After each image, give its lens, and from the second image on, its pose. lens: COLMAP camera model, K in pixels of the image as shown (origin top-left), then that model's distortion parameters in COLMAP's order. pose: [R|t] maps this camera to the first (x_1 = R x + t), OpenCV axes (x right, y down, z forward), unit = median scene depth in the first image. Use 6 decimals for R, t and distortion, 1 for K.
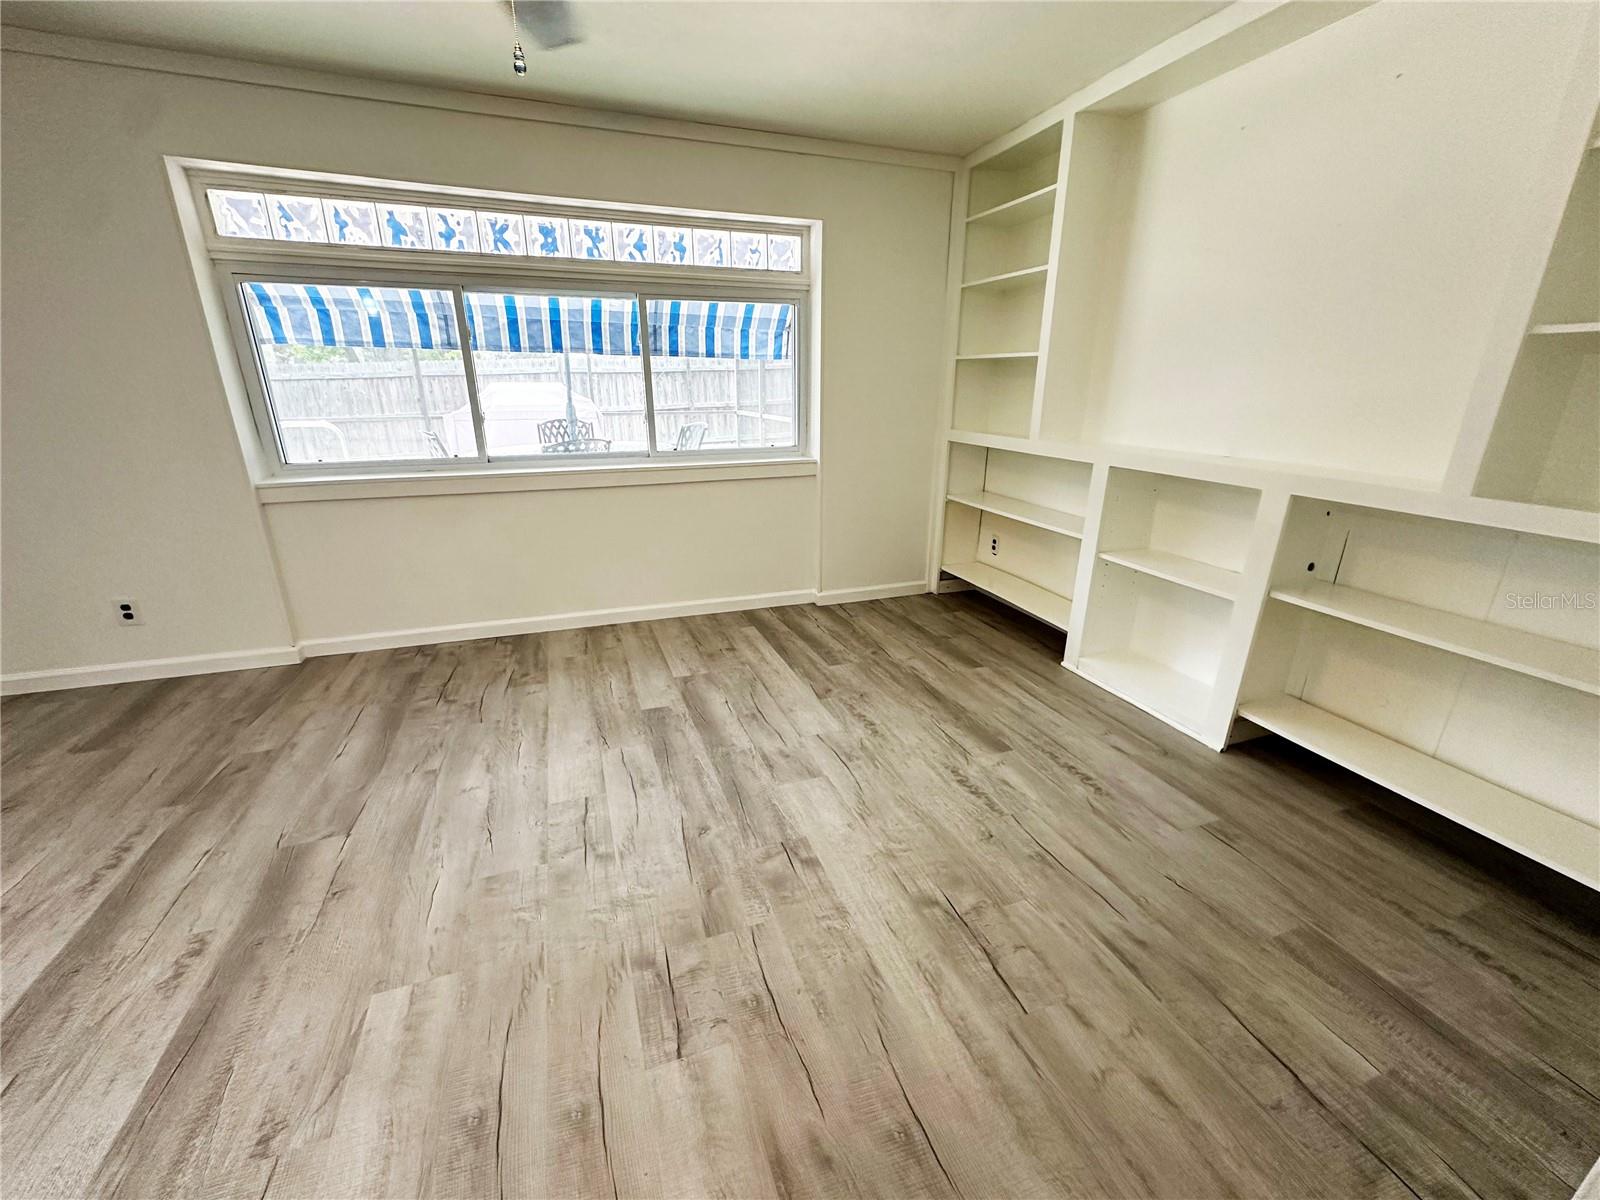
lens RADIAL K [[641.1, 0, 803.4], [0, 641.1, 599.0], [0, 0, 1]] dist [-0.007112, -0.000938]
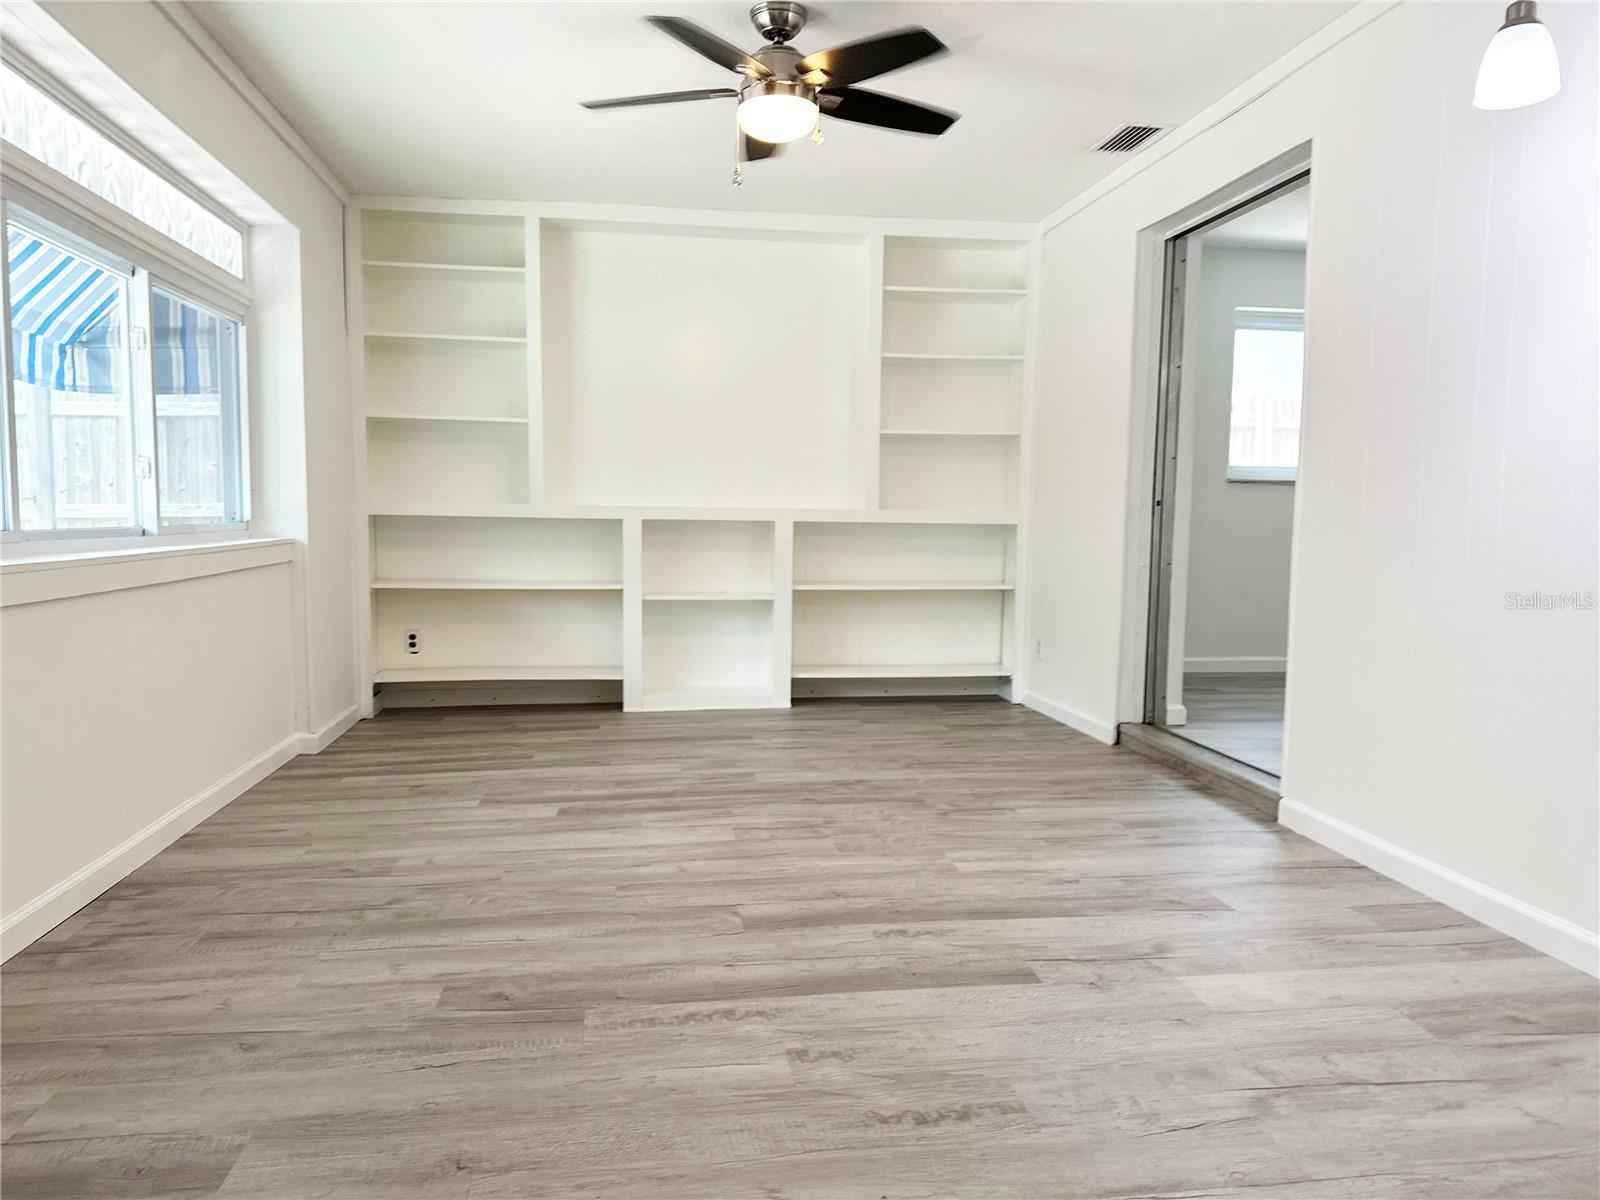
lens RADIAL K [[1141.6, 0, 801.6], [0, 1141.6, 605.0], [0, 0, 1]] dist [0.000850, -0.018206]
pose [[0.193923, -0.077795, 0.977927, -1.469962], [0.304676, 0.952332, 0.015342, -0.002206], [-0.932505, 0.294976, 0.208382, 0.340677]]
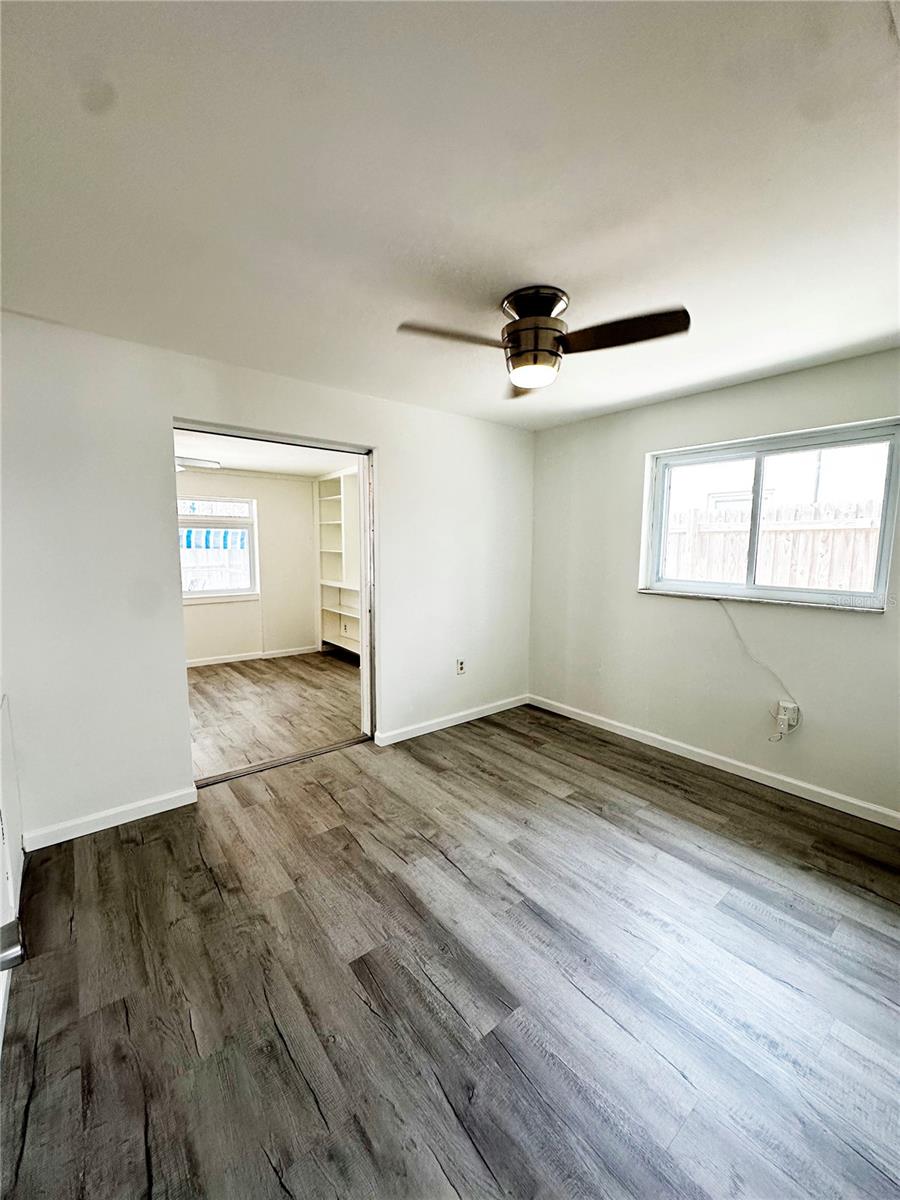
lens RADIAL K [[480.8, 0, 455.3], [0, 480.8, 599.4], [0, 0, 1]] dist [-0.007112, -0.000938]
pose [[0.946567, -0.032484, 0.320868, 0.179011], [0.099042, 0.976117, -0.193354, 0.274226], [-0.306924, 0.214802, 0.927177, -1.068379]]
